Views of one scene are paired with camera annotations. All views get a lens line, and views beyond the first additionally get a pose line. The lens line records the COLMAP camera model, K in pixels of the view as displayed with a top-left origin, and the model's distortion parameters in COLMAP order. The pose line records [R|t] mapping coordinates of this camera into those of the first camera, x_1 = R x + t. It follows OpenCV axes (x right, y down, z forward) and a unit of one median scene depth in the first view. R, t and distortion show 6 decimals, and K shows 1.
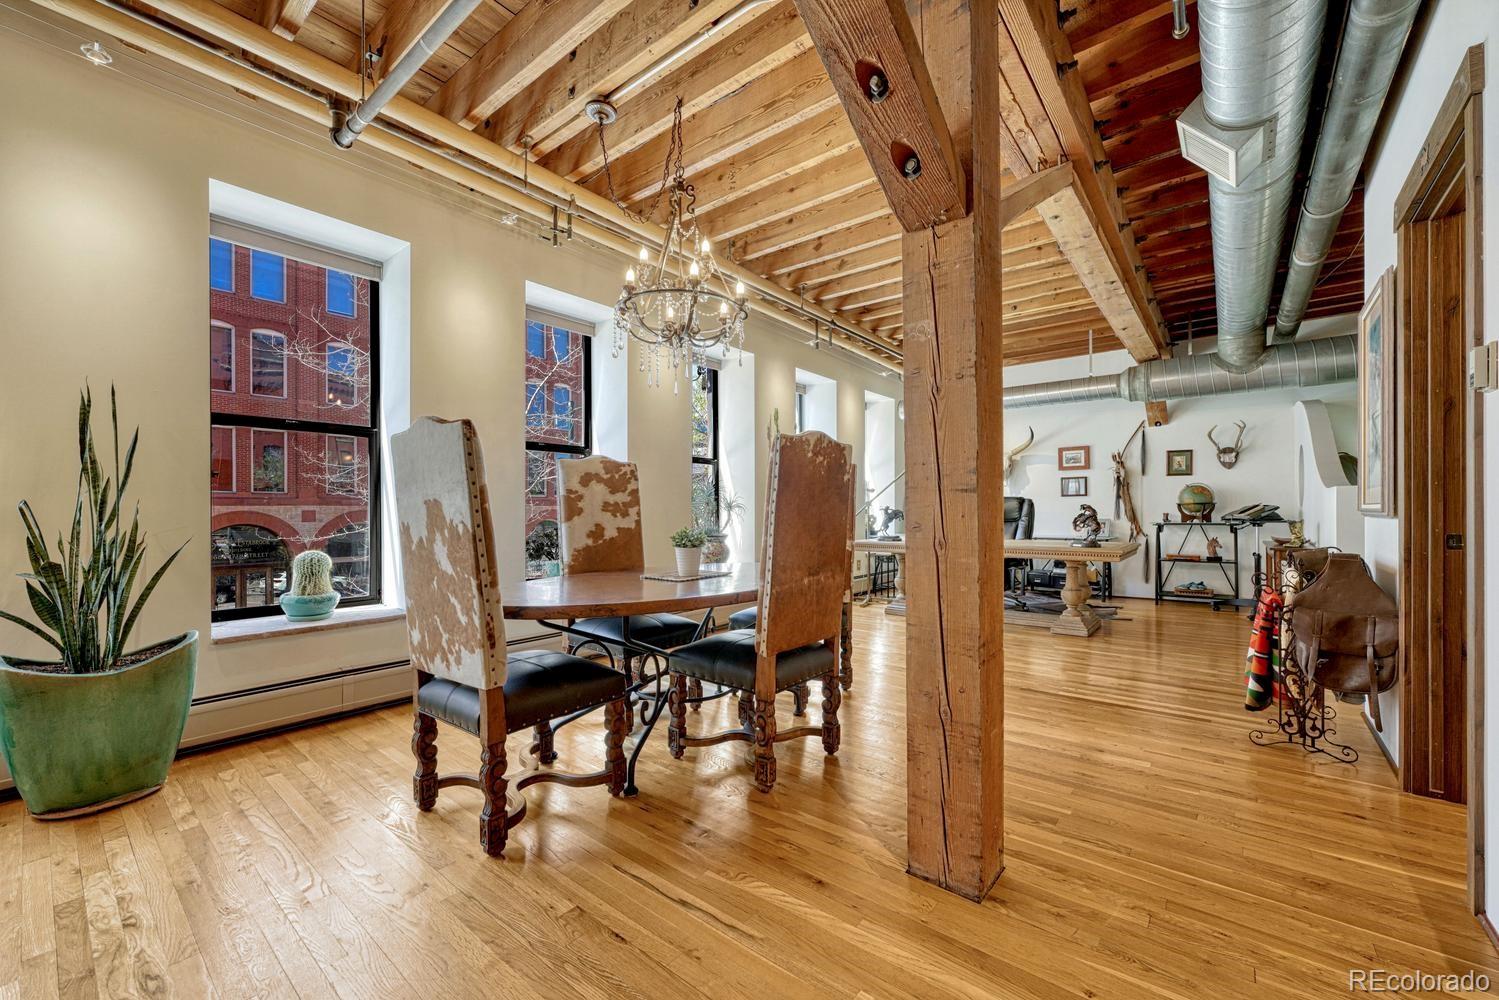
lens RADIAL K [[595.8, 0, 746.0], [0, 595.8, 510.7], [0, 0, 1]] dist [-0.001449, 0.000217]
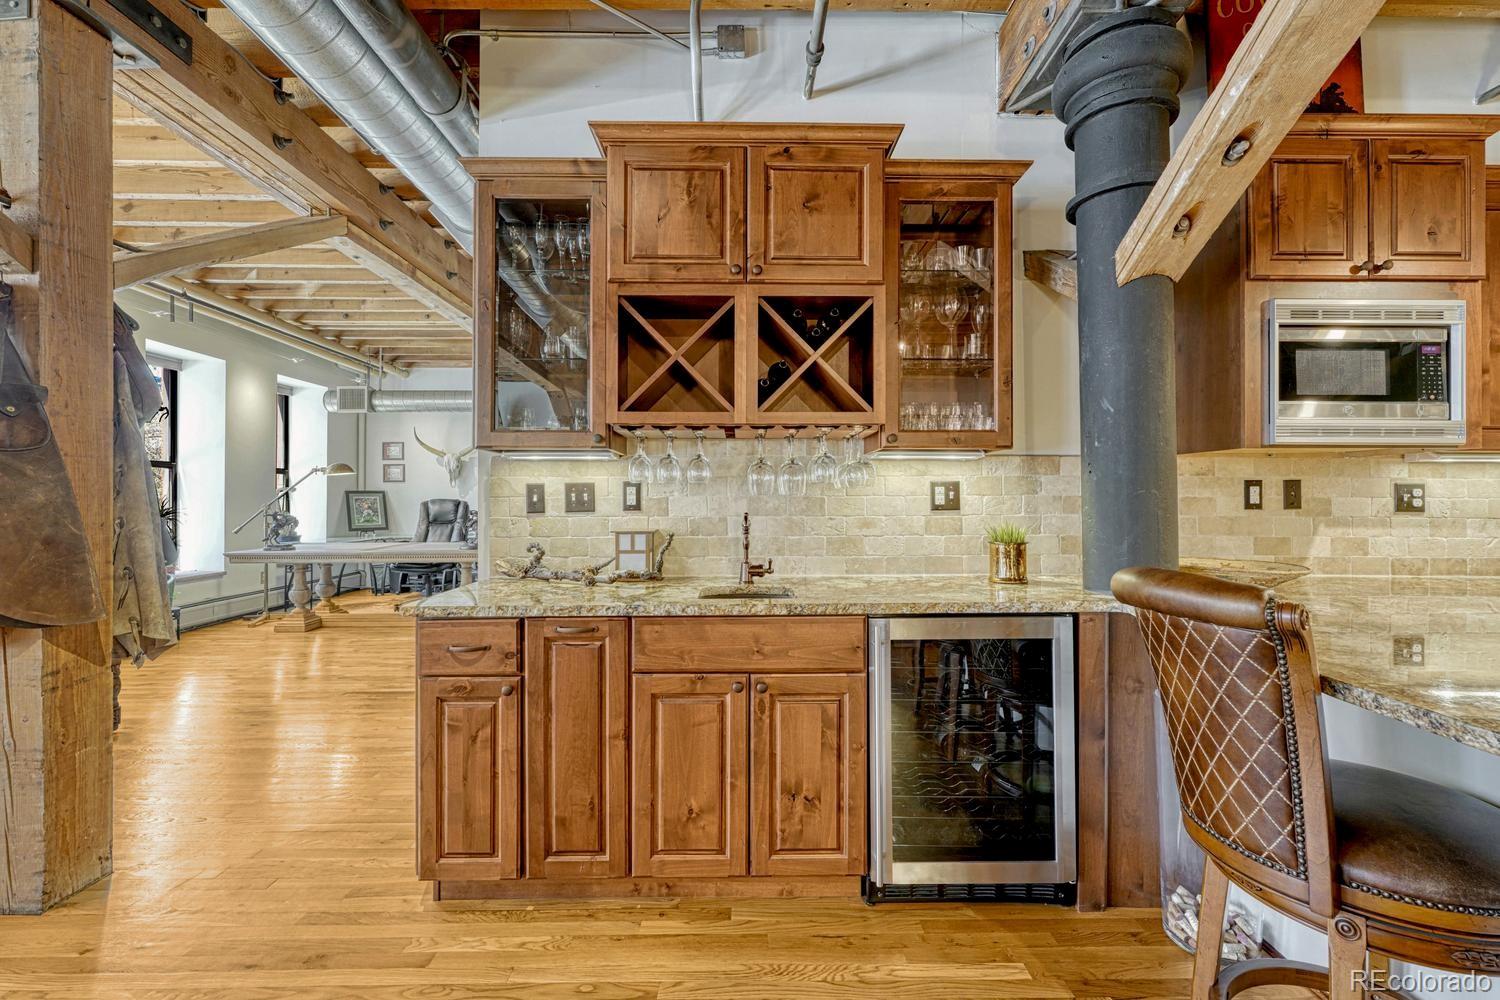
lens RADIAL K [[634.5, 0, 746.5], [0, 634.5, 496.5], [0, 0, 1]] dist [-0.003232, 0.000141]
pose [[0.766275, 0.004501, 0.642497, 0.165560], [-0.000100, 0.999976, -0.006886, -0.023126], [-0.642513, 0.005213, 0.766257, -0.182313]]
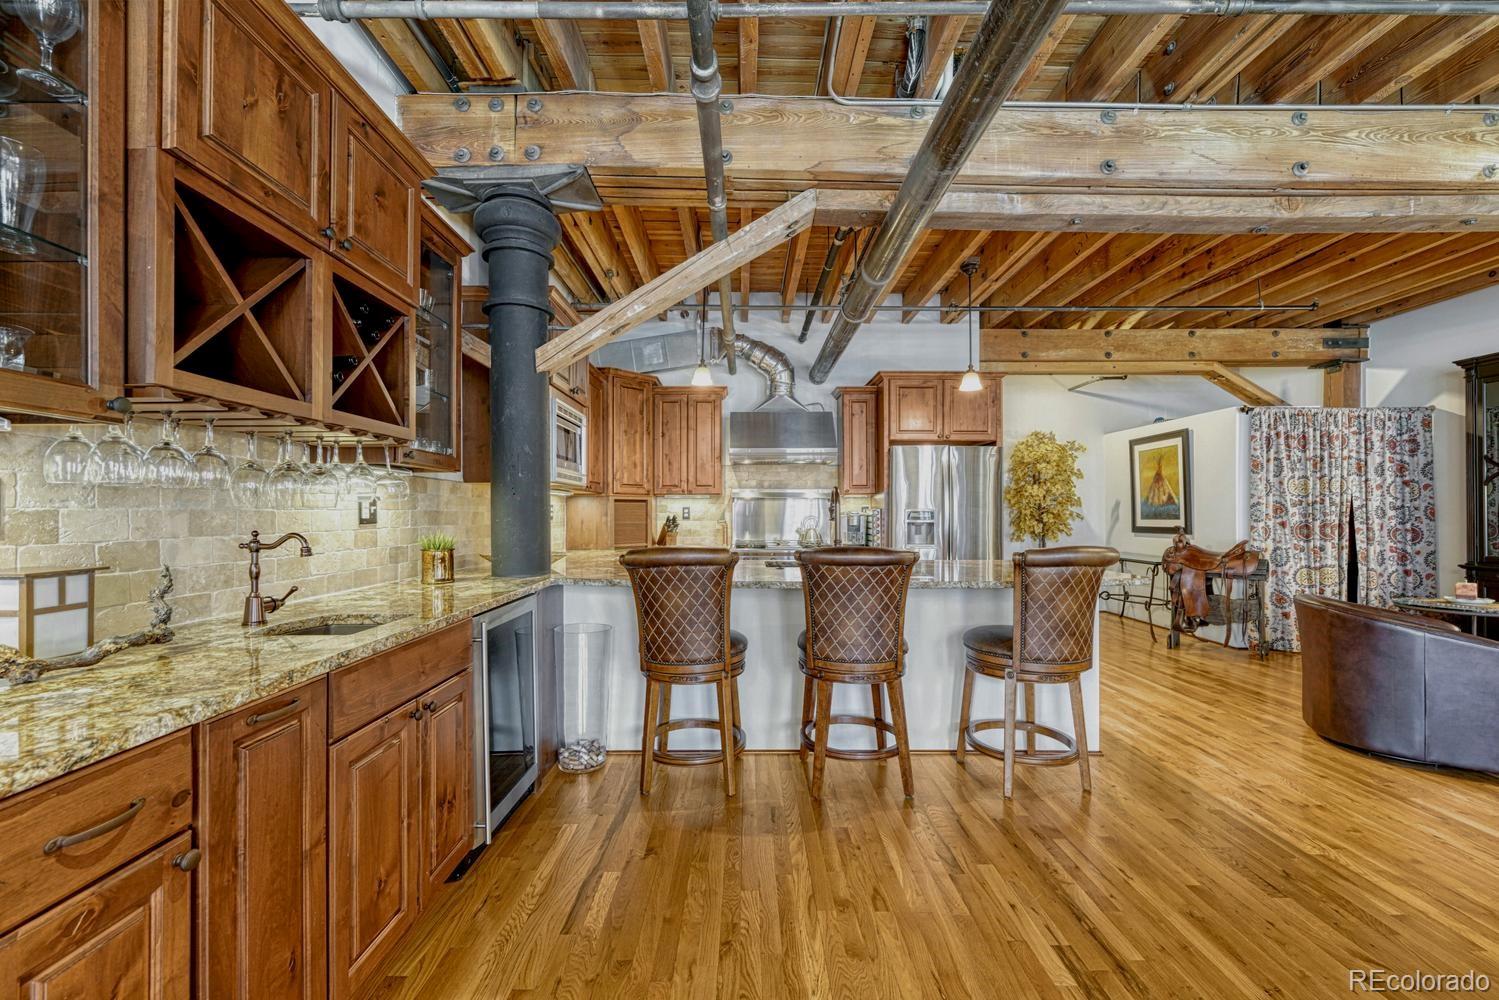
lens RADIAL K [[595.8, 0, 746.0], [0, 595.8, 510.7], [0, 0, 1]] dist [-0.001449, 0.000217]
pose [[-0.636416, 0.007553, 0.771309, 0.062519], [0.006211, 0.999970, -0.004668, -0.022553], [-0.771321, 0.001820, -0.636444, 0.102185]]
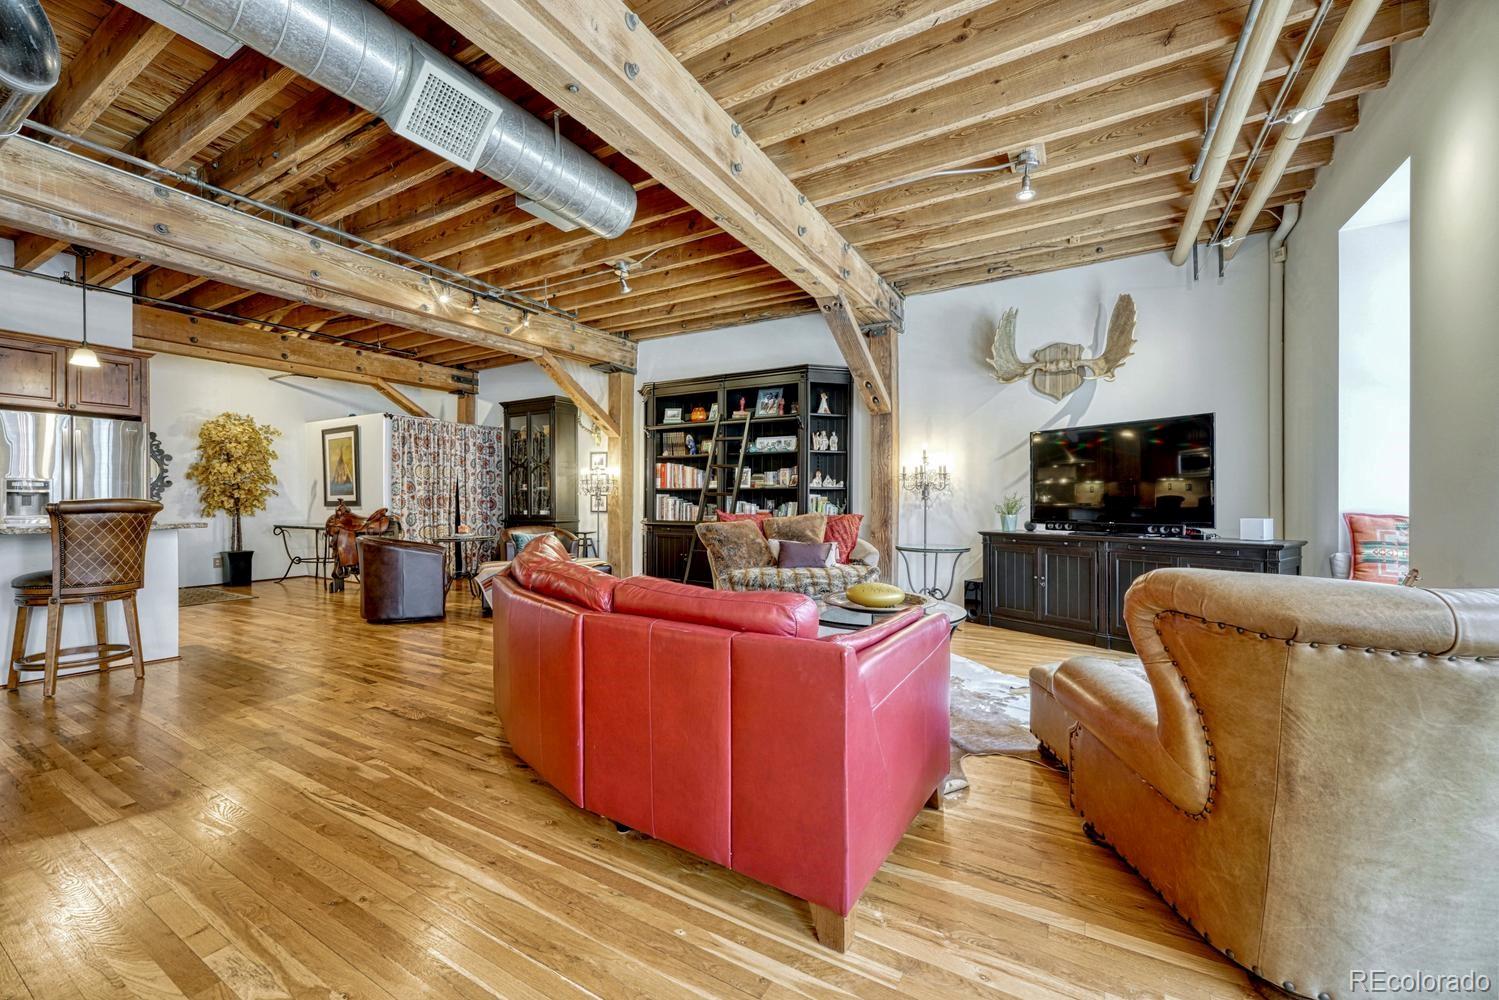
lens RADIAL K [[598.0, 0, 744.8], [0, 598.0, 500.9], [0, 0, 1]] dist [-0.003635, 0.000142]
pose [[-0.987031, 0.005466, -0.160435, -0.254457], [0.004854, 0.999979, 0.004212, 0.003366], [0.160454, 0.003379, -0.987037, 0.313103]]
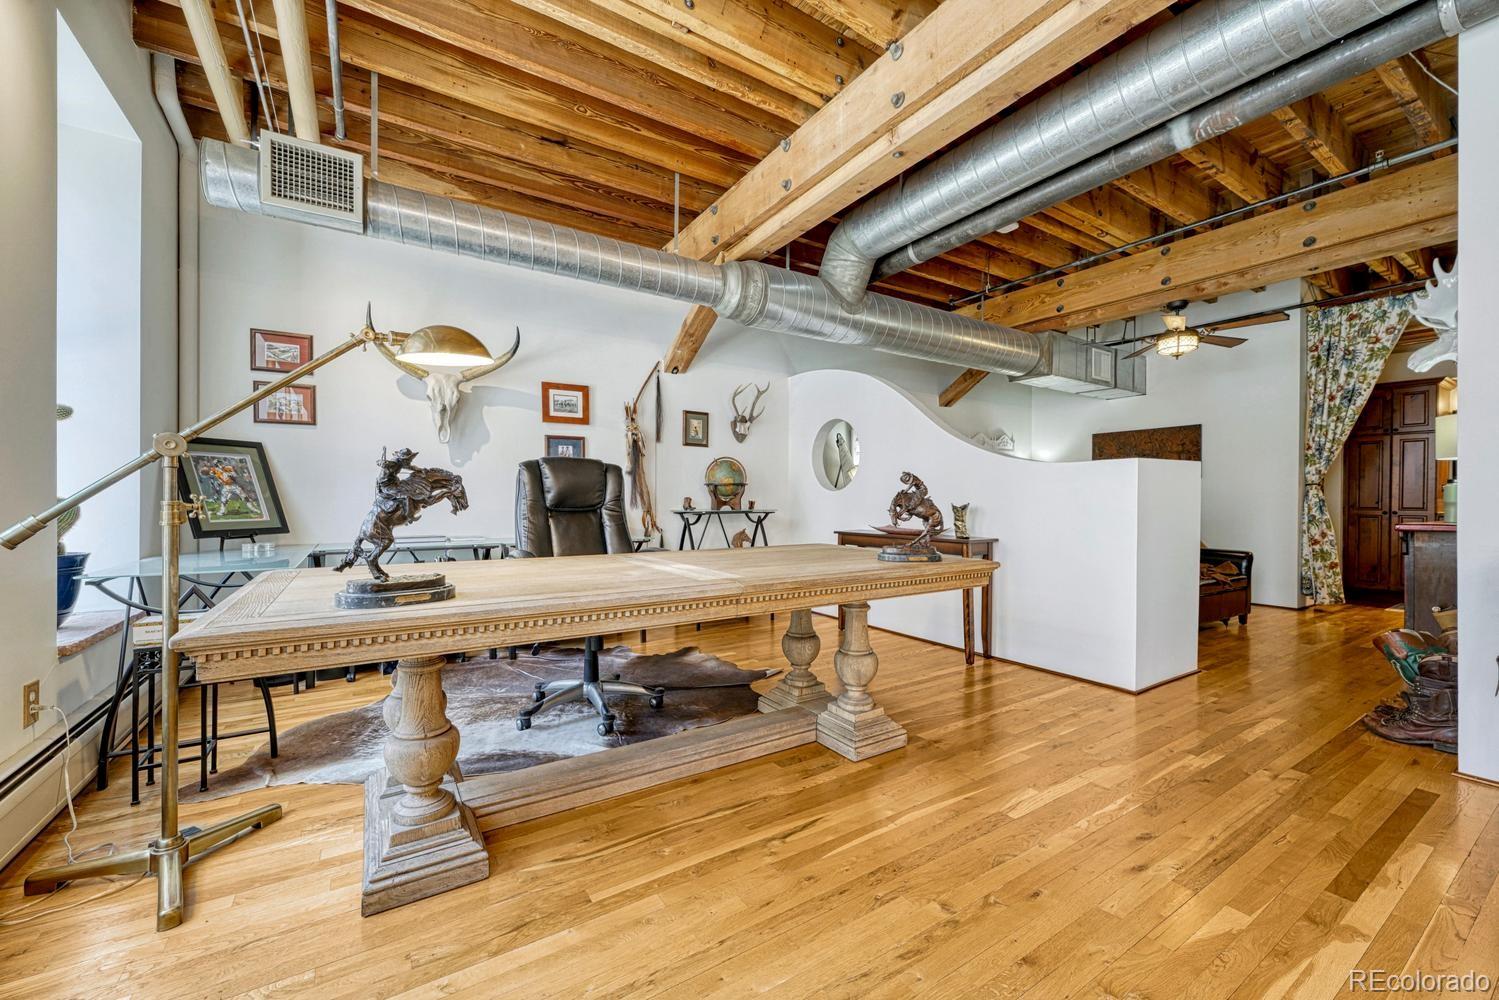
lens RADIAL K [[598.9, 0, 751.6], [0, 598.9, 506.9], [0, 0, 1]] dist [0.002856, 0.000247]
pose [[0.303592, -0.006241, 0.952782, 0.053589], [-0.000508, 0.999977, 0.006712, 0.011566], [-0.952802, -0.002522, 0.303582, 0.800313]]
